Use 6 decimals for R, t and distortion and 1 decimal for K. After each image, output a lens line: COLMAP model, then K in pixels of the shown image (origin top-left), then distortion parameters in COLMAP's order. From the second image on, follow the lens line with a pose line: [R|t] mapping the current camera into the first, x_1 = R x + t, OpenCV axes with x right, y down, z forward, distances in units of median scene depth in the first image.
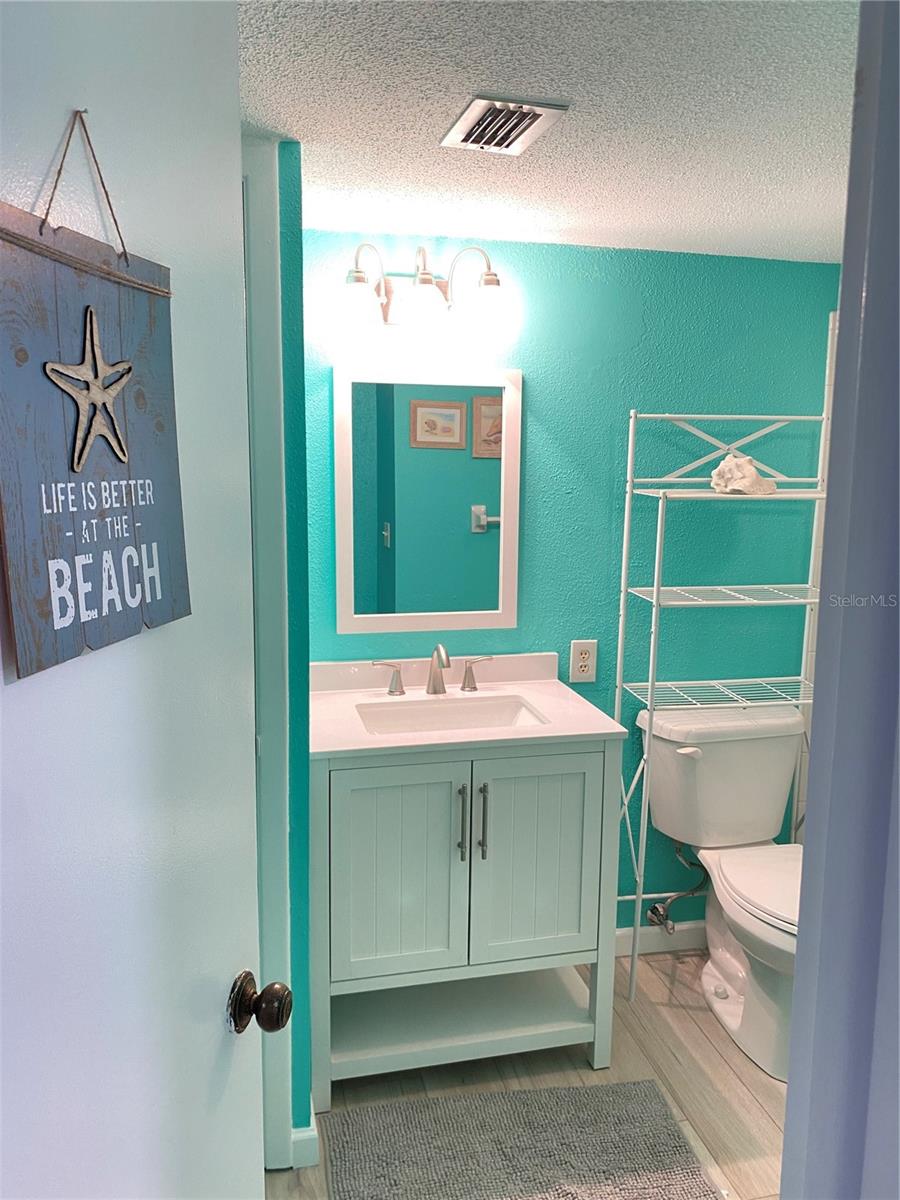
lens RADIAL K [[904.4, 0, 450.0], [0, 904.4, 600.0], [0, 0, 1]] dist [0.133103, -0.205630]
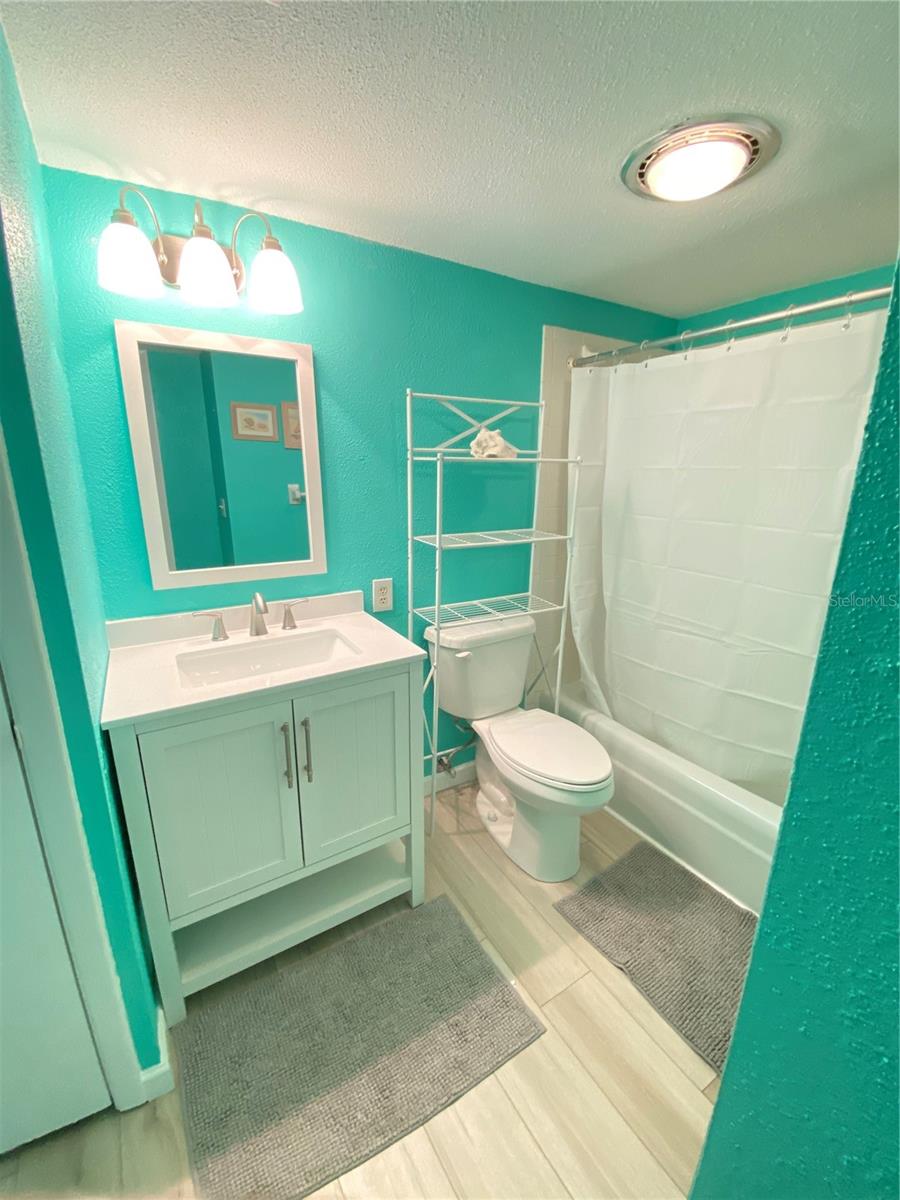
lens RADIAL K [[485.5, 0, 454.3], [0, 485.5, 598.0], [0, 0, 1]] dist [0.033855, -0.027693]
pose [[0.947312, -0.083479, 0.309243, 0.033804], [0.053631, 0.993150, 0.103807, 0.006006], [-0.315790, -0.081753, 0.945300, 0.358250]]
